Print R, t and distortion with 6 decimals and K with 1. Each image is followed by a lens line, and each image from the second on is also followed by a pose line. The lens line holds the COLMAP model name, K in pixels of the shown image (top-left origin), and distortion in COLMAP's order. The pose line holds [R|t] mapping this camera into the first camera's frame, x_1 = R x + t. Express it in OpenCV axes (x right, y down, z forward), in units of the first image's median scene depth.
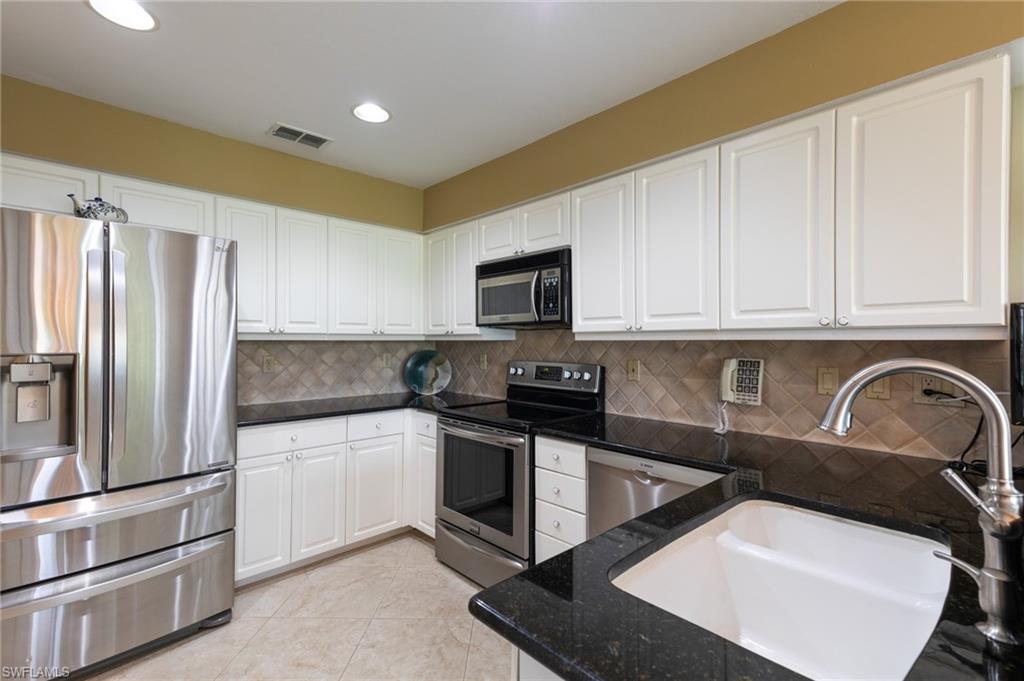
lens RADIAL K [[459.0, 0, 509.5], [0, 459.0, 346.2], [0, 0, 1]] dist [0.021653, -0.000025]
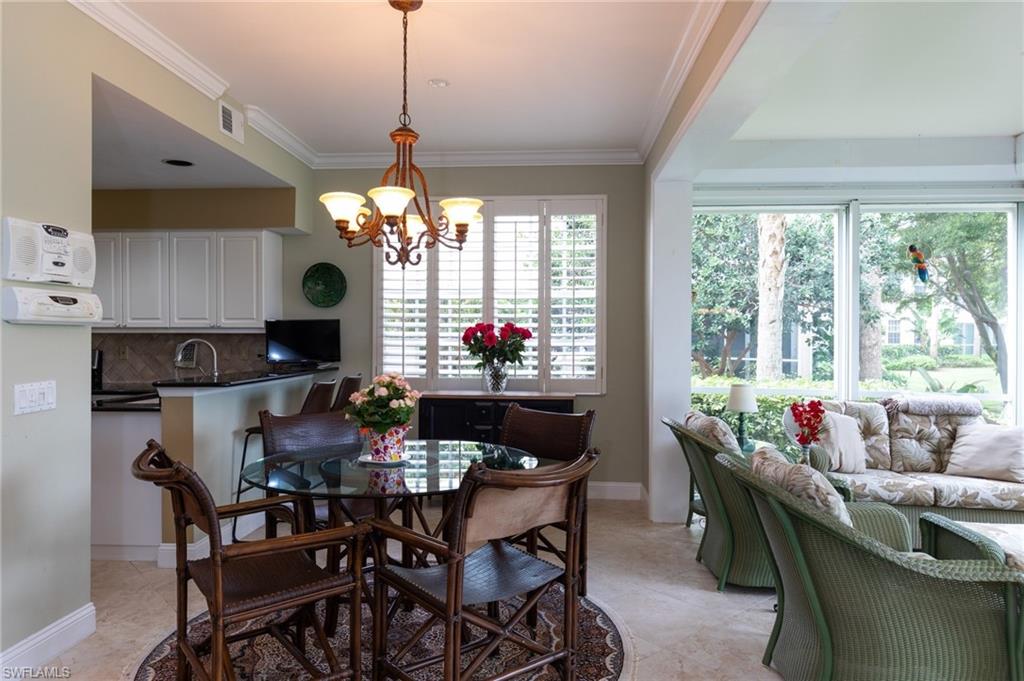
lens RADIAL K [[667.9, 0, 513.1], [0, 667.9, 335.2], [0, 0, 1]] dist [-0.004924, -0.000097]
pose [[0.730754, 0.001143, 0.682640, -0.280962], [0.004820, 0.999965, -0.006835, 0.015577], [-0.682624, 0.008285, 0.730723, -1.425765]]
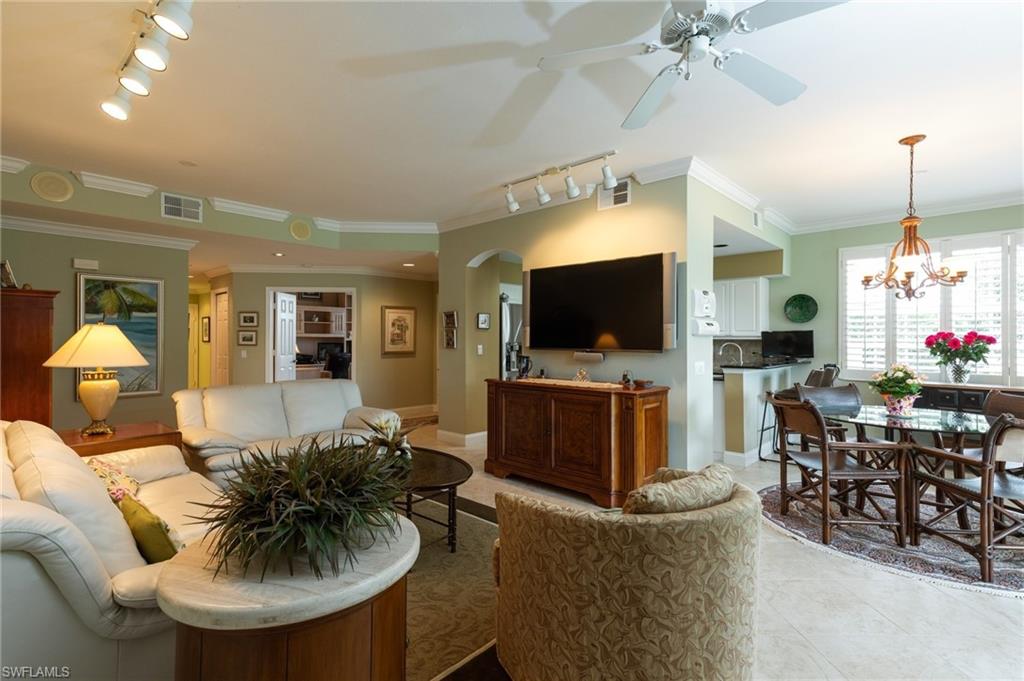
lens RADIAL K [[481.3, 0, 510.7], [0, 481.3, 334.6], [0, 0, 1]] dist [0.027300, -0.000070]
pose [[0.997881, 0.002786, 0.065008, -0.840985], [-0.001502, 0.999803, -0.019806, 0.017883], [-0.065051, 0.019666, 0.997688, -1.764431]]
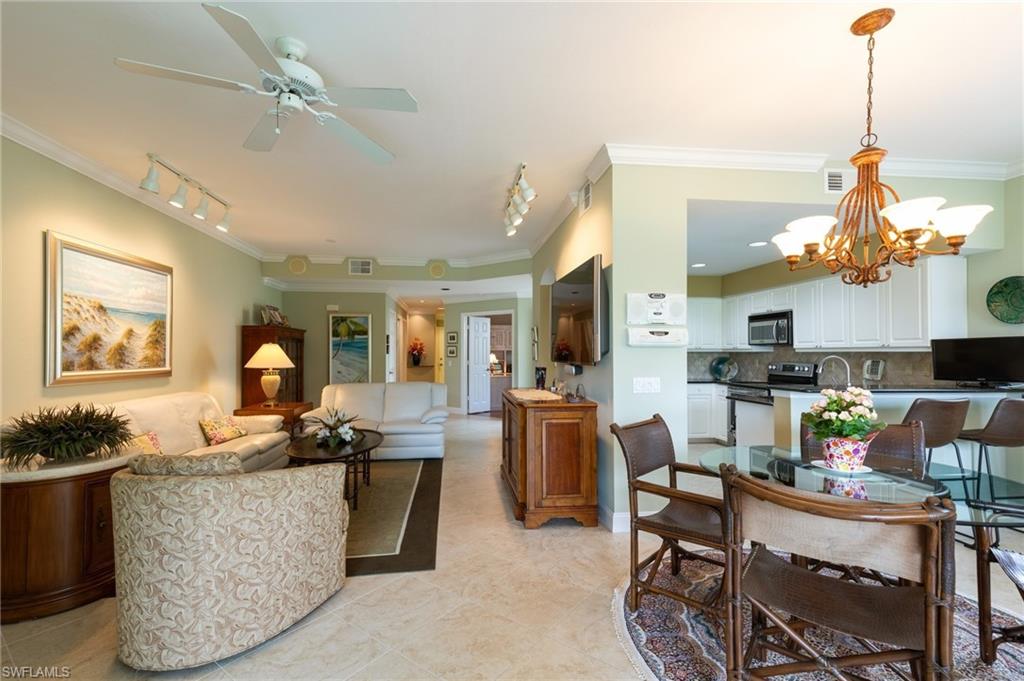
lens RADIAL K [[459.0, 0, 509.5], [0, 459.0, 346.2], [0, 0, 1]] dist [0.021653, -0.000025]
pose [[0.807585, -0.007787, -0.589700, 0.320407], [-0.007078, 0.999713, -0.022896, 0.019840], [0.589709, 0.022664, 0.807298, -1.485934]]
